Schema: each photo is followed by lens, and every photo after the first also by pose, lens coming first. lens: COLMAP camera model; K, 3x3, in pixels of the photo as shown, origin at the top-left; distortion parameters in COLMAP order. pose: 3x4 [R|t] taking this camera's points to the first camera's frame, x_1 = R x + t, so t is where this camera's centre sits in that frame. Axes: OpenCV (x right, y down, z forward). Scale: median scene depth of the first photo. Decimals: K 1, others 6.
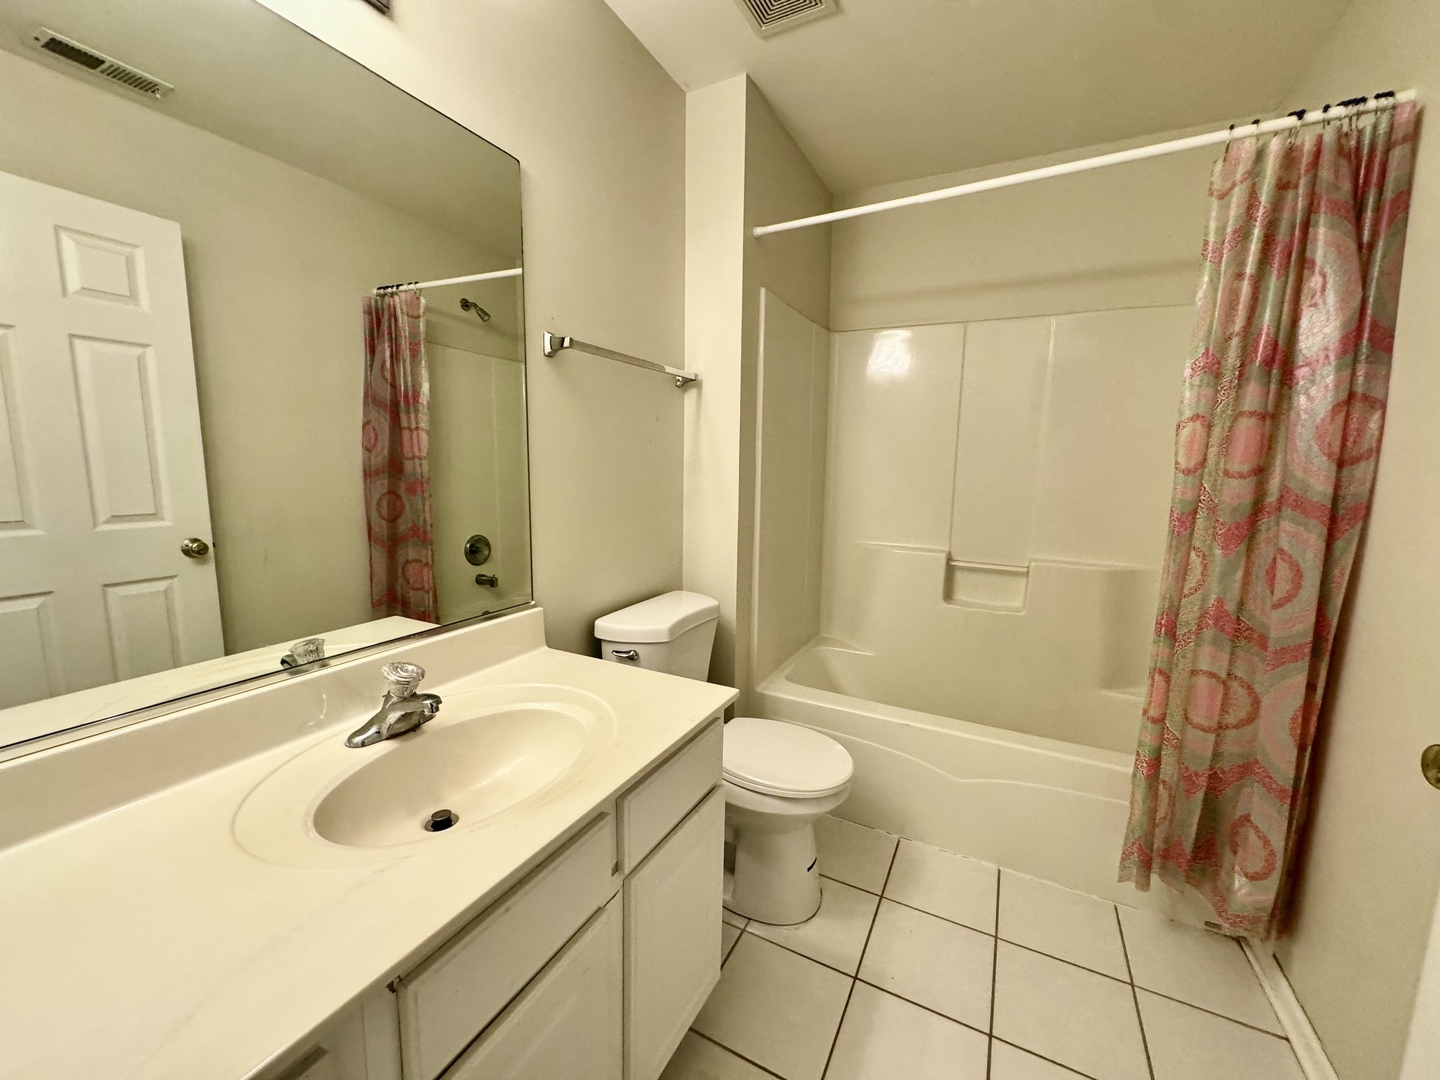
lens RADIAL K [[579.2, 0, 717.6], [0, 579.2, 540.5], [0, 0, 1]] dist [-0.006329, 0.001751]
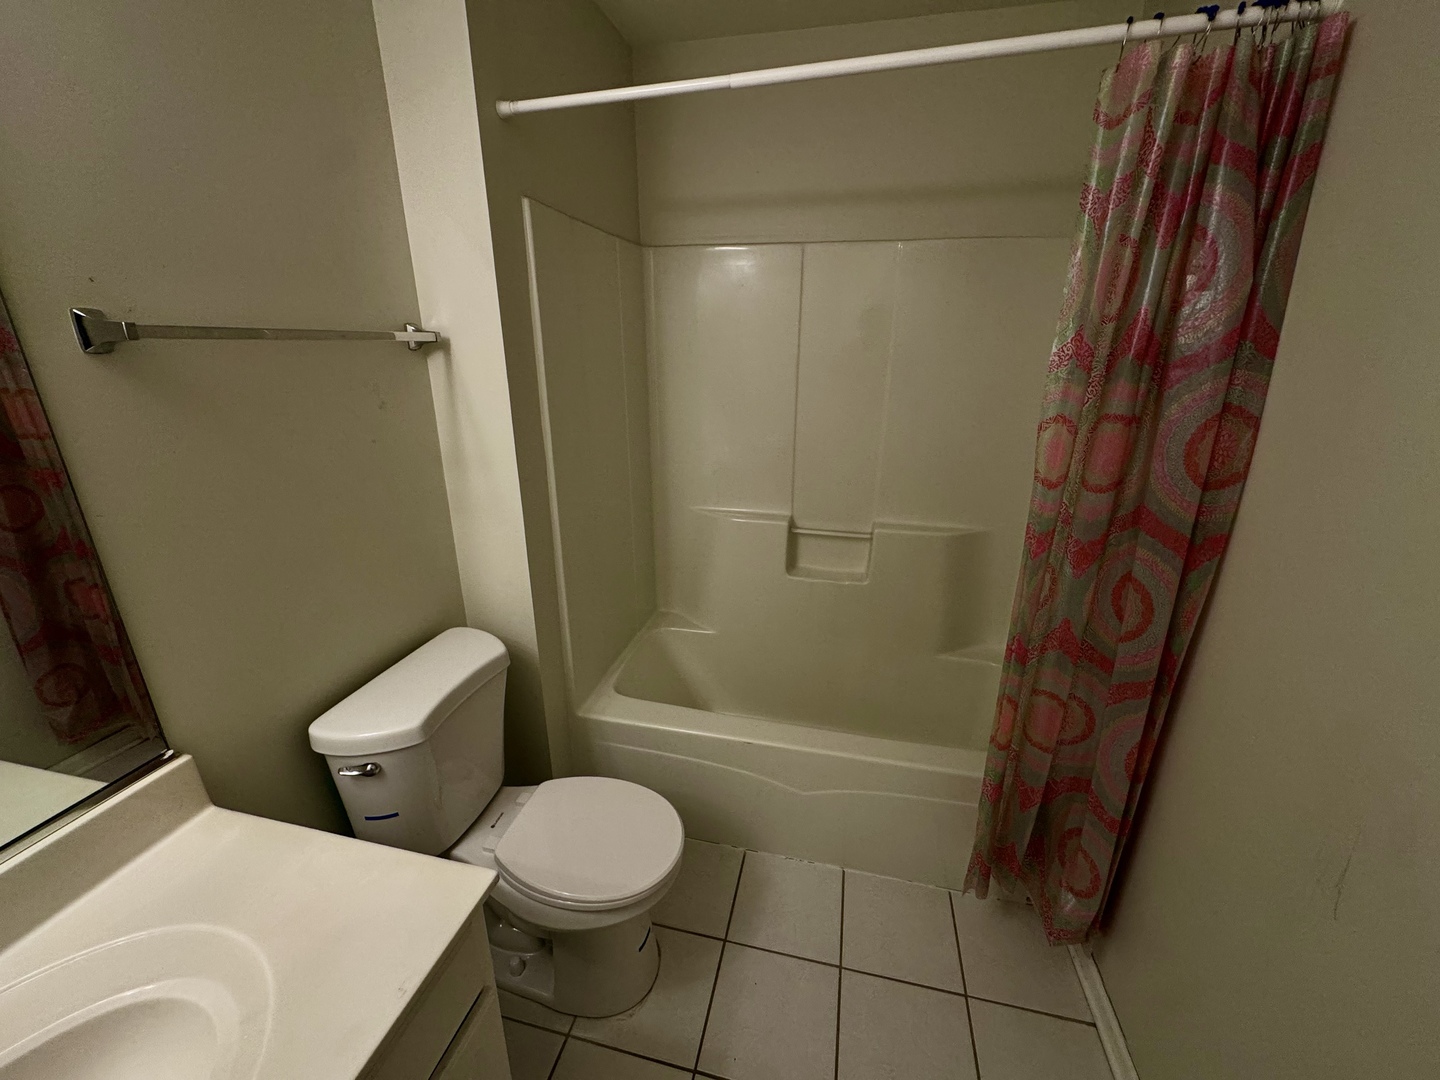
lens RADIAL K [[579.2, 0, 718.7], [0, 579.2, 537.7], [0, 0, 1]] dist [-0.006329, 0.001751]
pose [[0.969749, -0.090610, 0.226664, 0.150700], [0.046299, 0.979975, 0.193664, -0.225380], [-0.239672, -0.177311, 0.954525, 0.292674]]
